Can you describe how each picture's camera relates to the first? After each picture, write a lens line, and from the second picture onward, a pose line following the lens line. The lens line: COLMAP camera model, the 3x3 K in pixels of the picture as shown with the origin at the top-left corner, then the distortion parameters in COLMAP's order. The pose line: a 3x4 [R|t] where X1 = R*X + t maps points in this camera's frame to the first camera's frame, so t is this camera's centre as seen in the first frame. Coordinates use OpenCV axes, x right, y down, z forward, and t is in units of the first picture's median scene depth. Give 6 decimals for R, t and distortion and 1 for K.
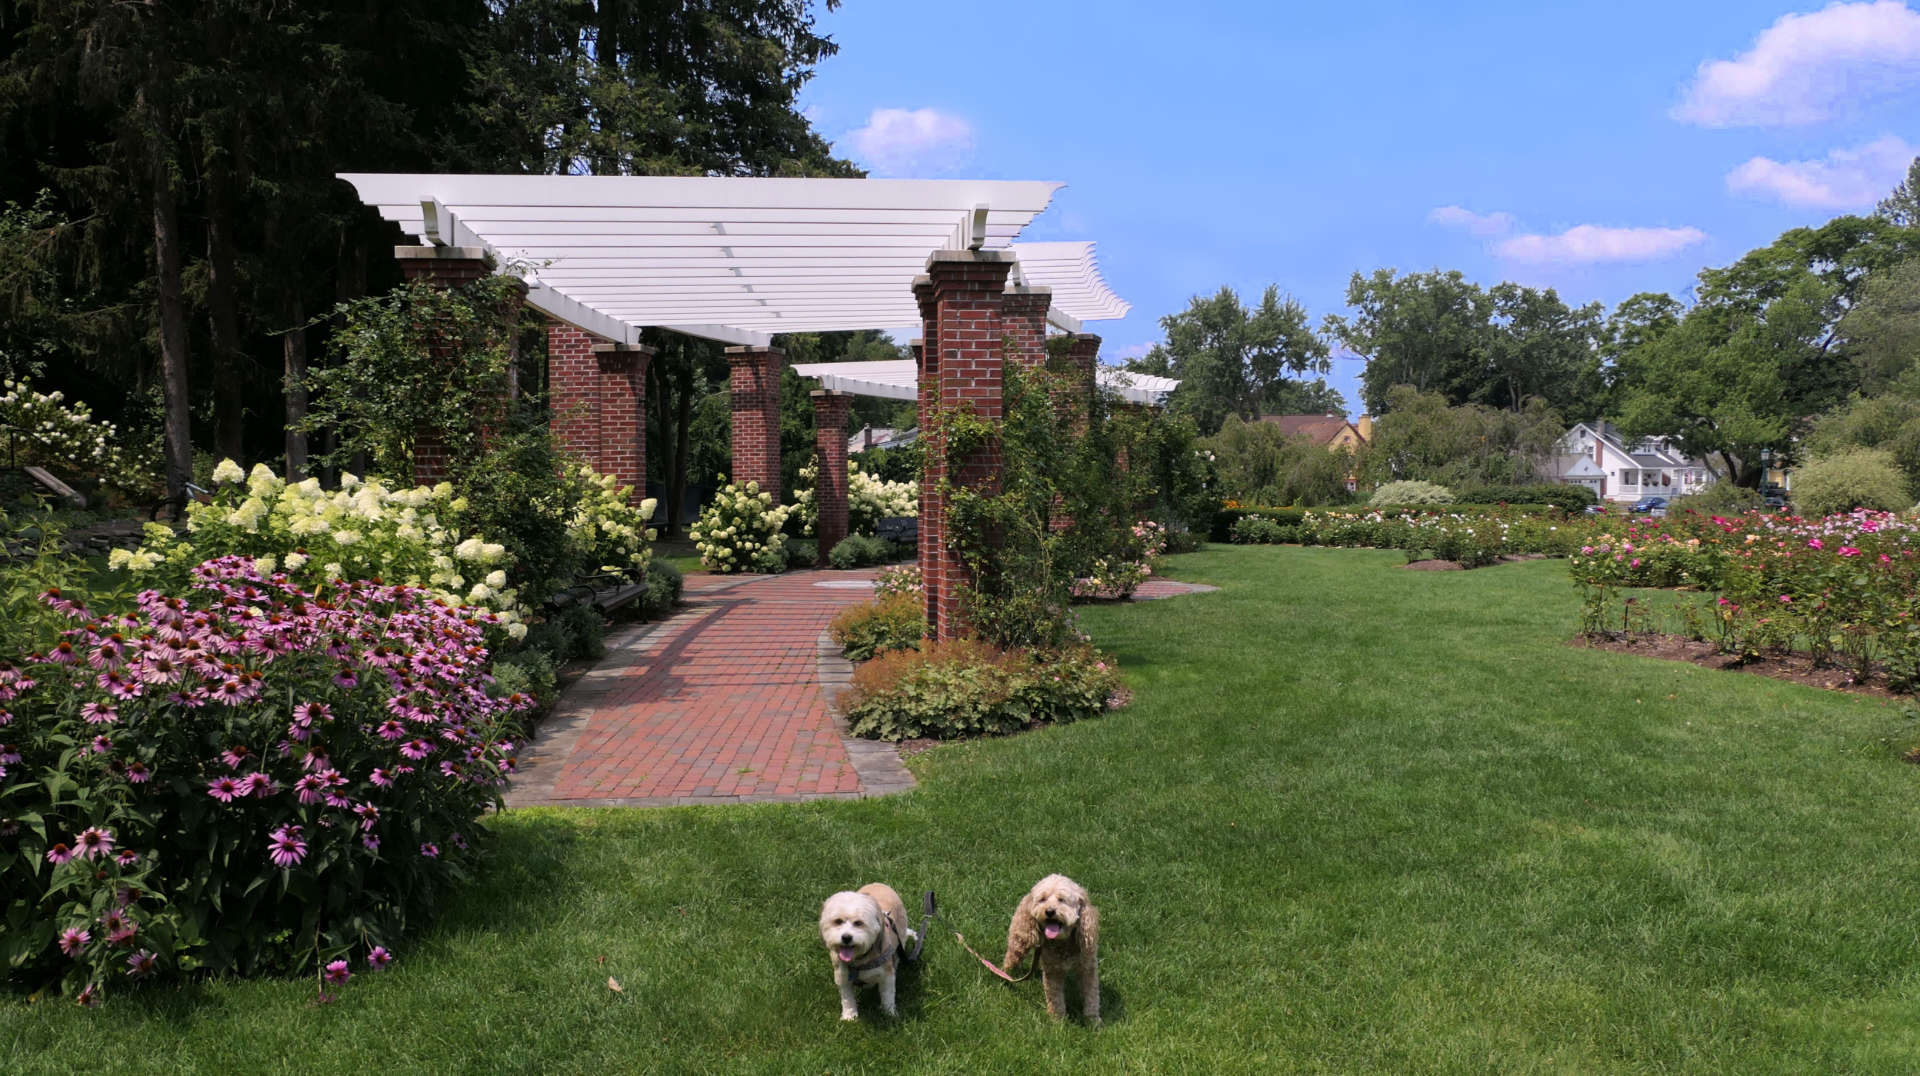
lens RADIAL K [[1432.3, 0, 948.8], [0, 1432.3, 529.7], [0, 0, 1]] dist [0.007099, -0.005620]
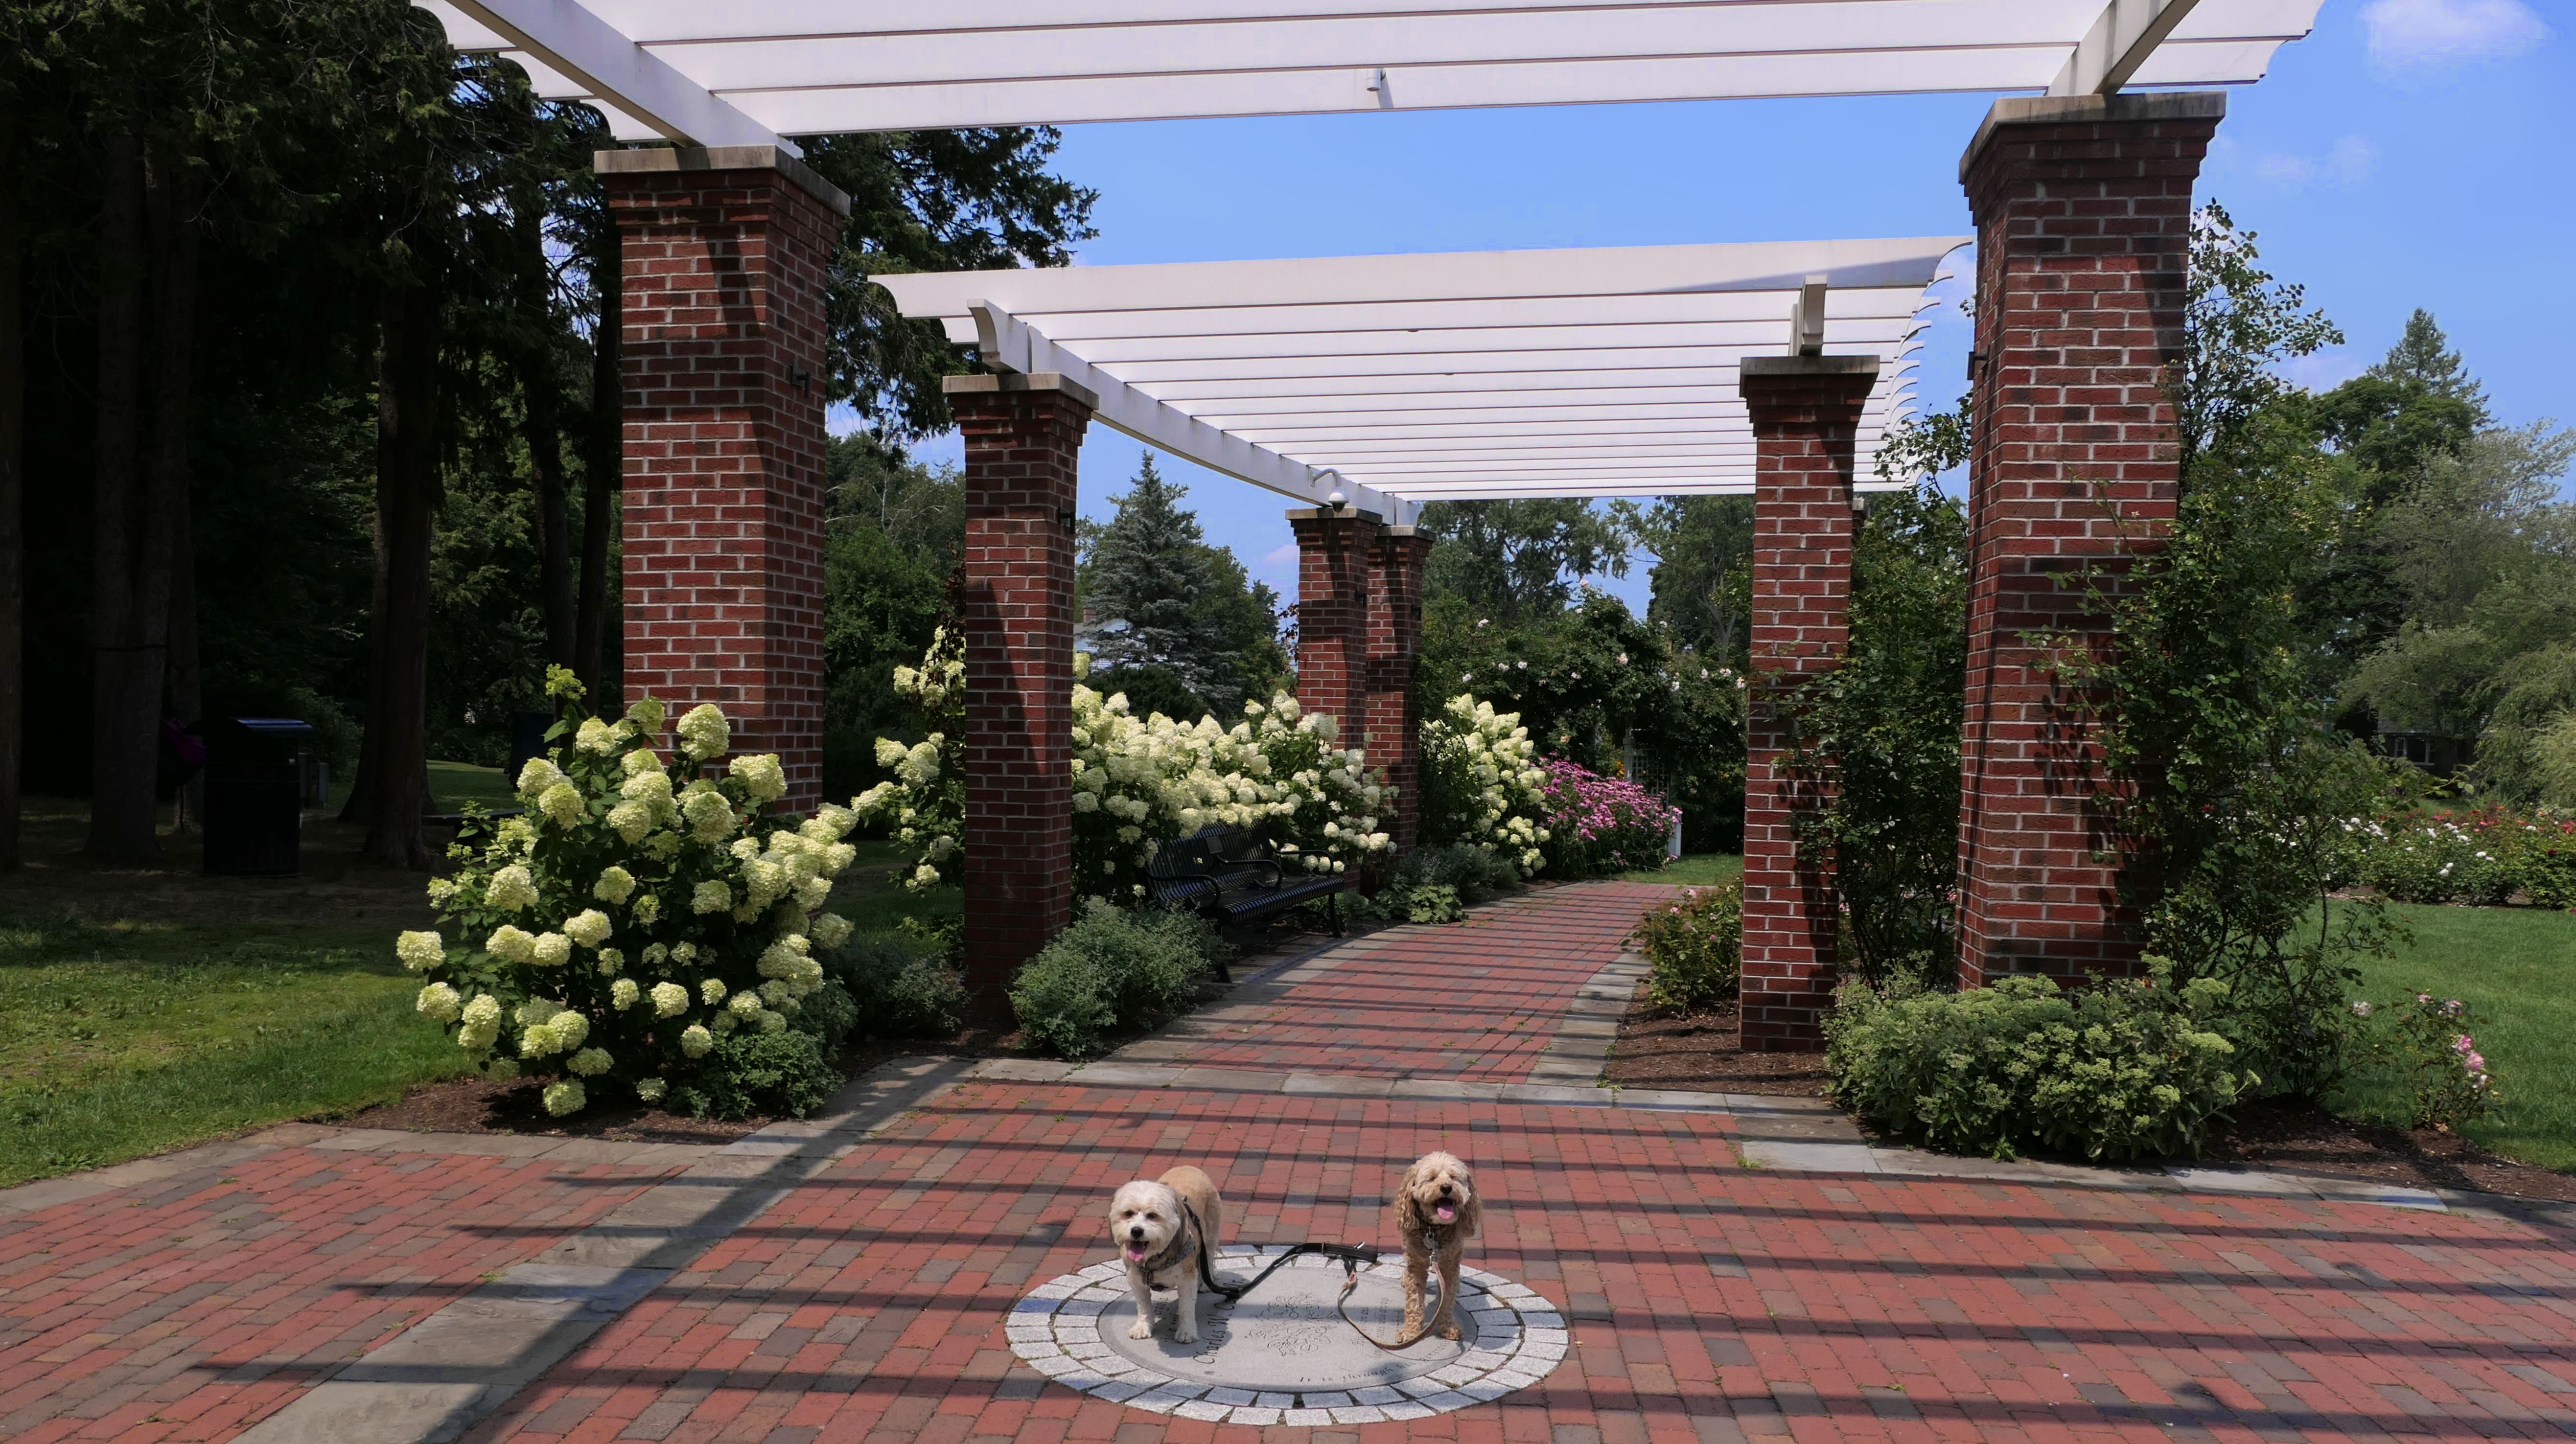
lens RADIAL K [[1814.3, 0, 1288.9], [0, 1814.3, 738.1], [0, 0, 1]] dist [-0.037445, 0.006859]
pose [[0.991632, 0.018958, 0.127700, -0.073063], [-0.015913, 0.999565, -0.024827, -0.020535], [-0.128115, 0.022587, 0.991502, 0.636954]]
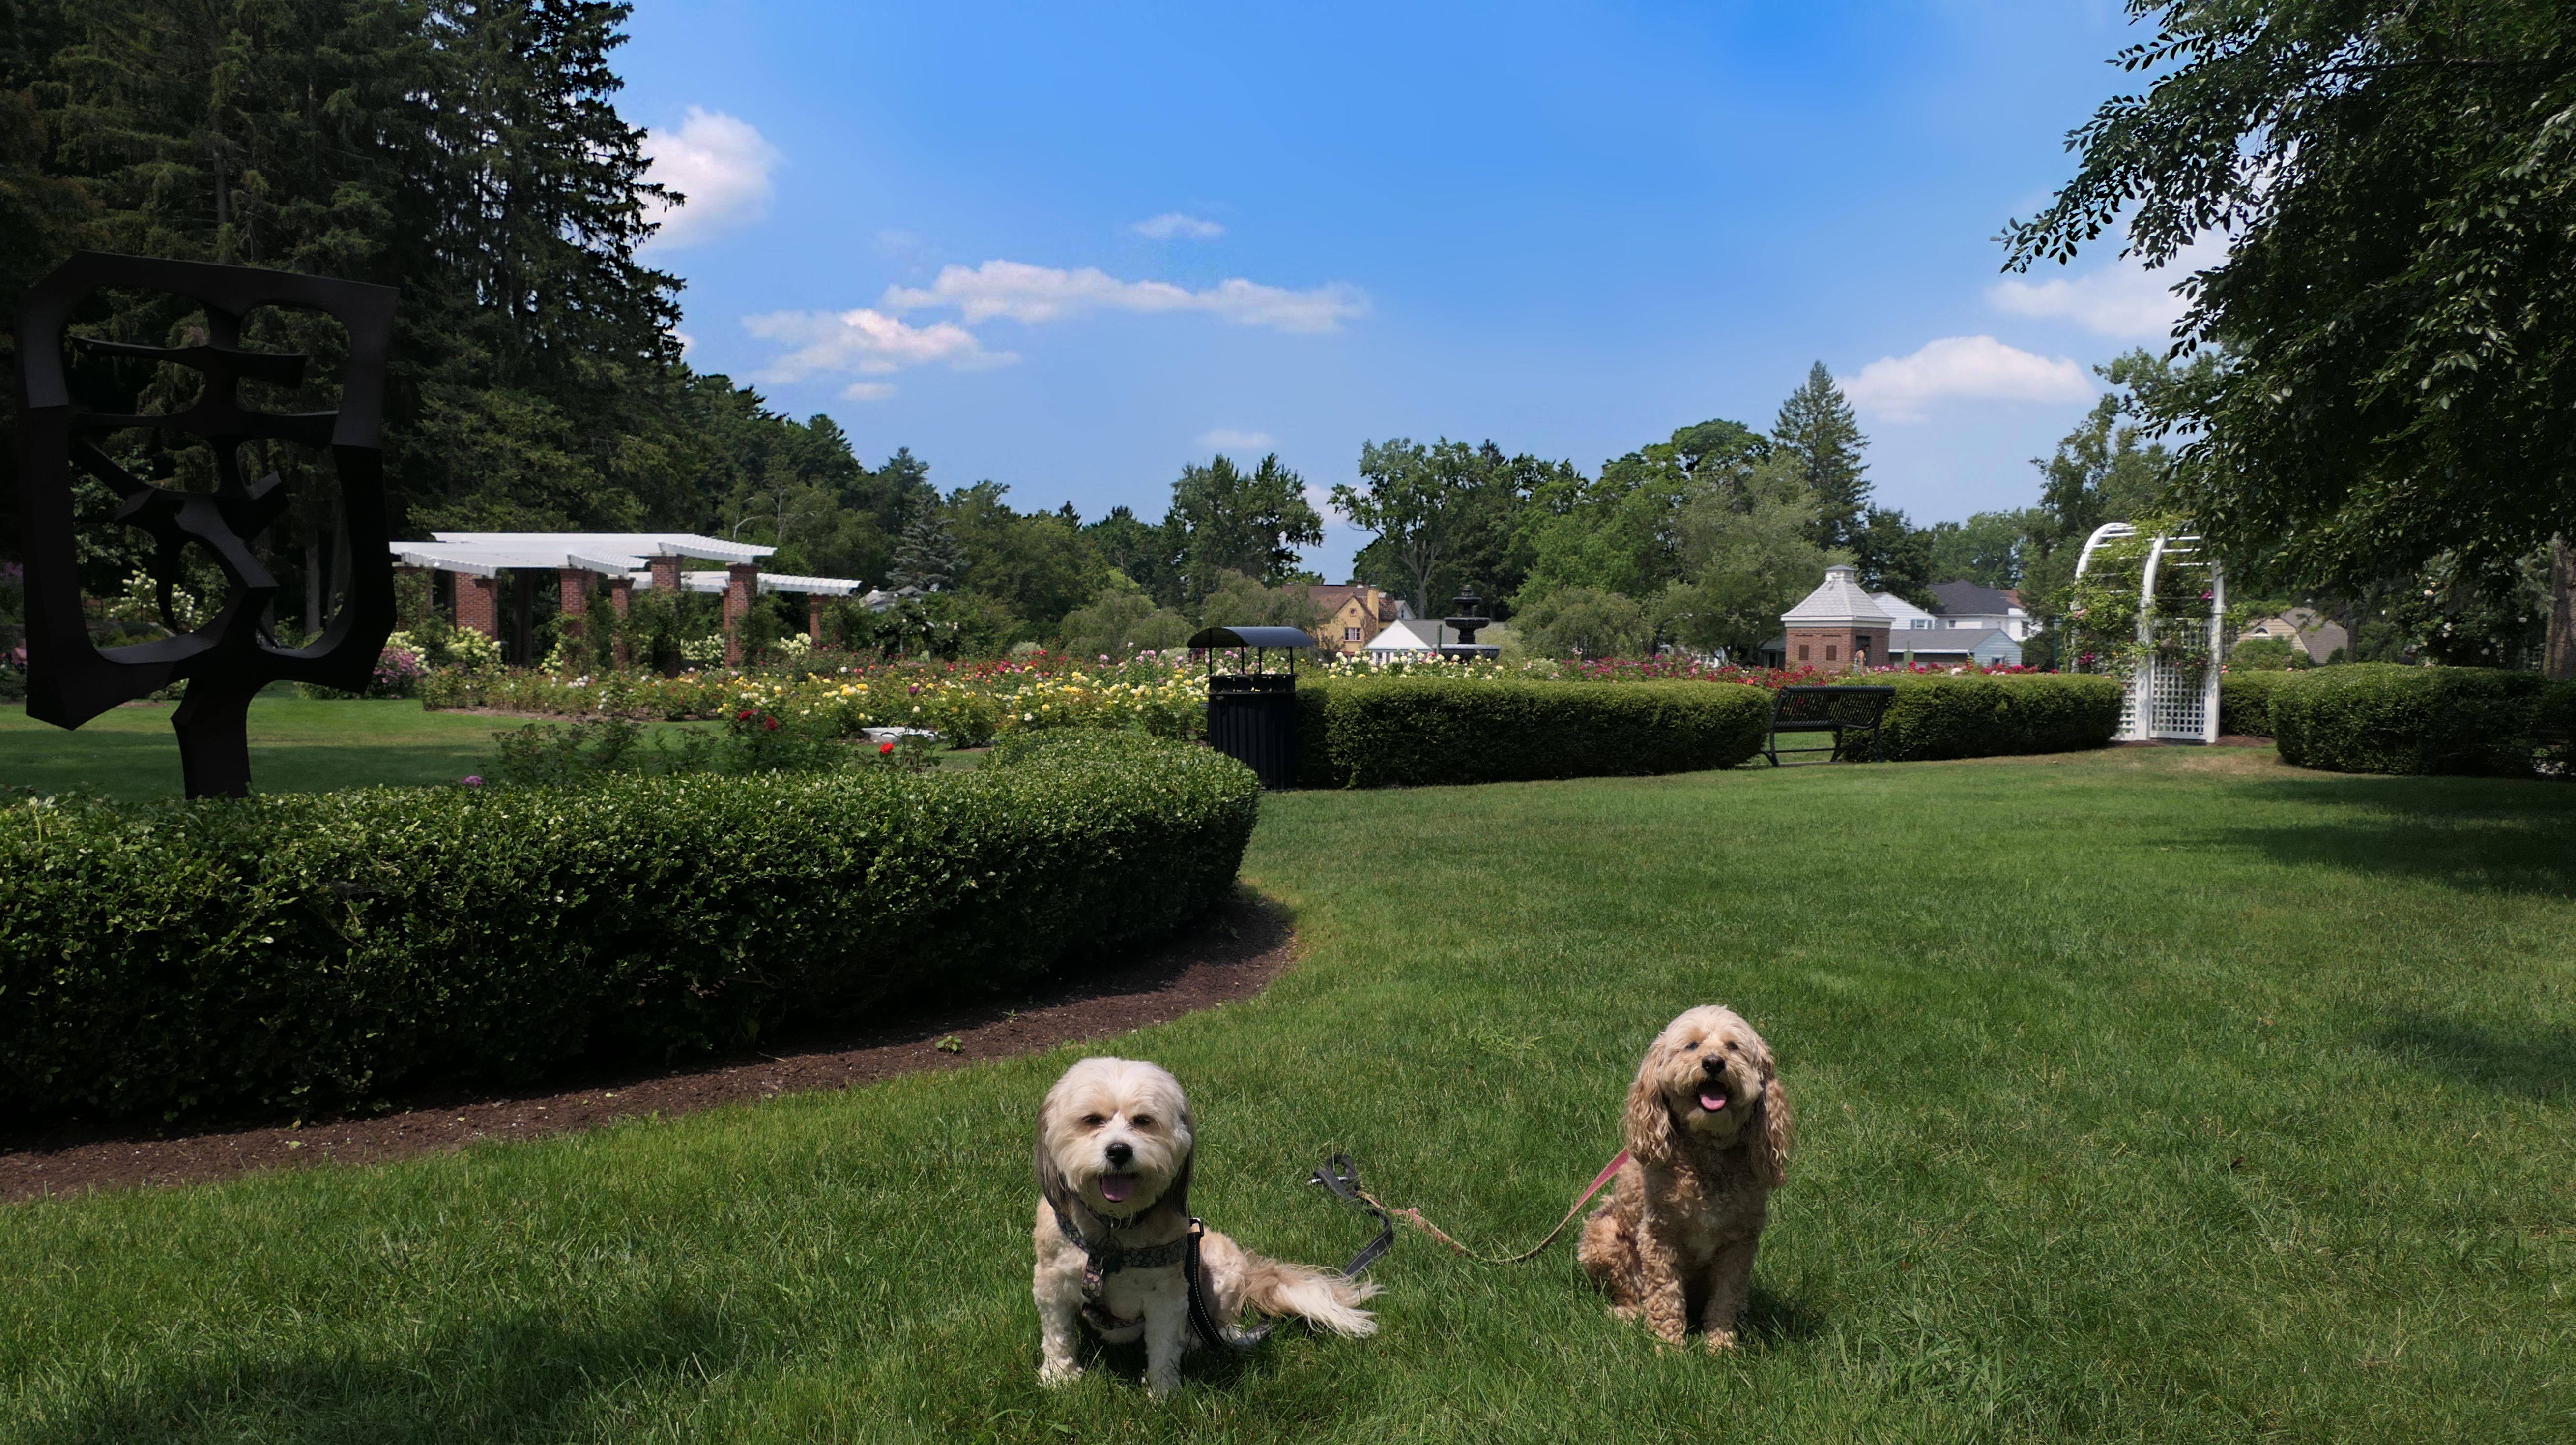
lens RADIAL K [[1814.8, 0, 1284.9], [0, 1814.8, 727.6], [0, 0, 1]] dist [-0.037445, 0.006859]
pose [[0.992578, 0.005989, 0.121464, 0.433527], [-0.006700, 0.999963, 0.005446, 0.056596], [-0.121427, -0.006220, 0.992581, -1.265880]]
